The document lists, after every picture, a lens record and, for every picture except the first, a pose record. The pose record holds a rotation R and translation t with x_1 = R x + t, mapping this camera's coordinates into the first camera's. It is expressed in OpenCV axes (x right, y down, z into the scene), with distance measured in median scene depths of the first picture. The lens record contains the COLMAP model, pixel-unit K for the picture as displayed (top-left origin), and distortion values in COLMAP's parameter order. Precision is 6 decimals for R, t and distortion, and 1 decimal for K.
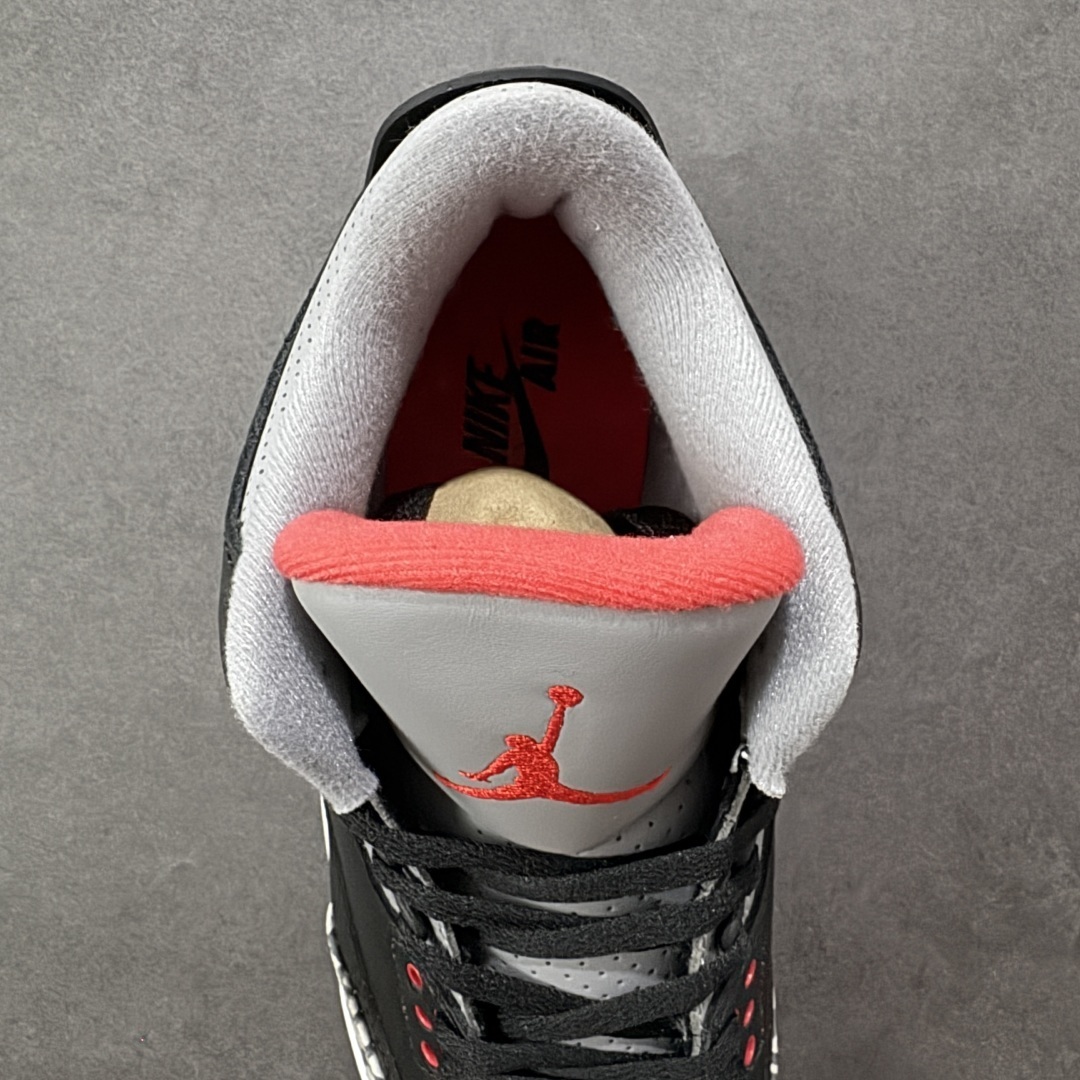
lens RADIAL K [[1119.1, 0, 540.0], [0, 1119.1, 540.0], [0, 0, 1]] dist [0.010803, 0.020092]
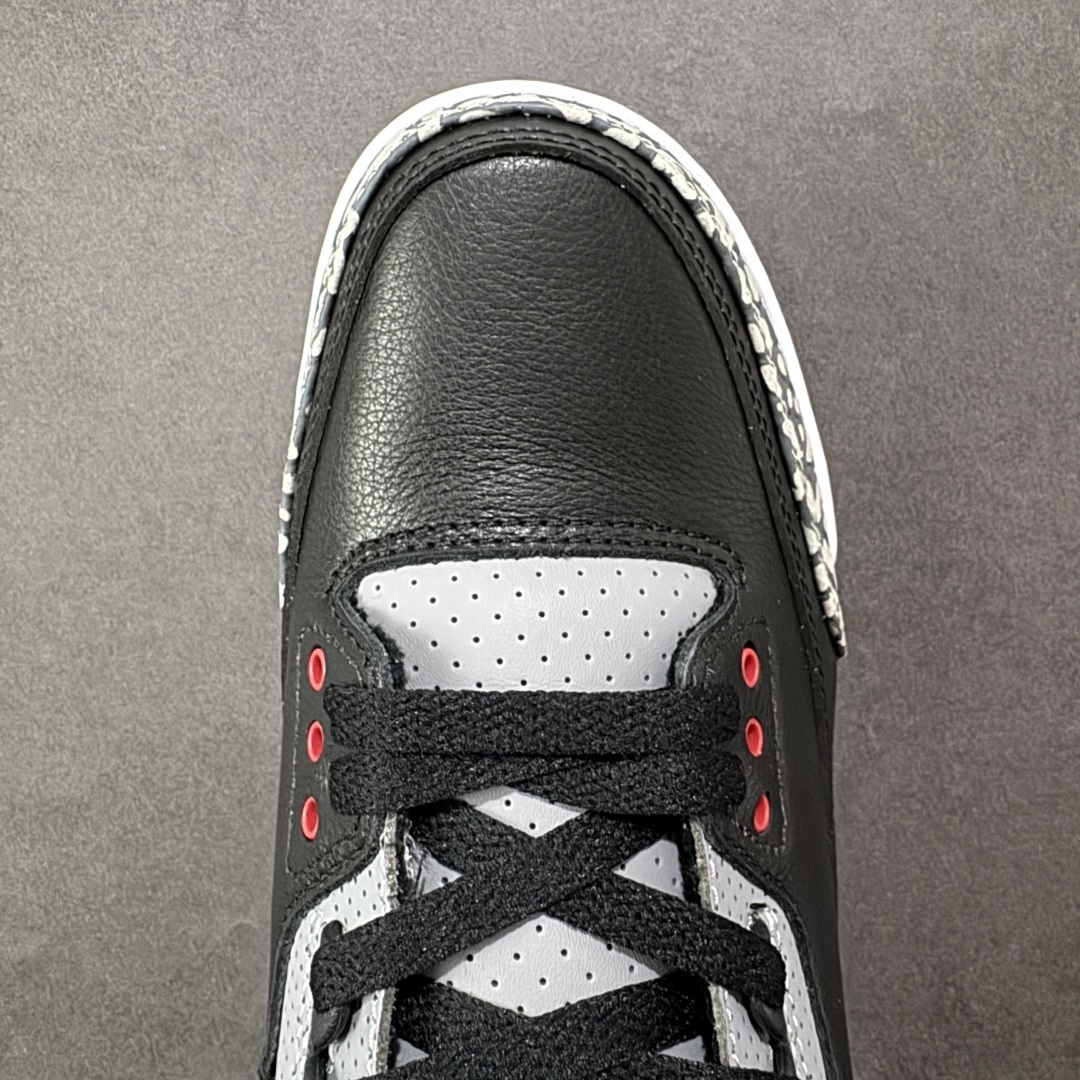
lens RADIAL K [[1119.1, 0, 540.0], [0, 1119.1, 540.0], [0, 0, 1]] dist [0.010803, 0.020092]
pose [[0.995952, -0.001602, -0.089870, -0.004767], [0.001272, 0.999992, -0.003731, -0.011925], [0.089875, 0.003602, 0.995947, 0.165498]]
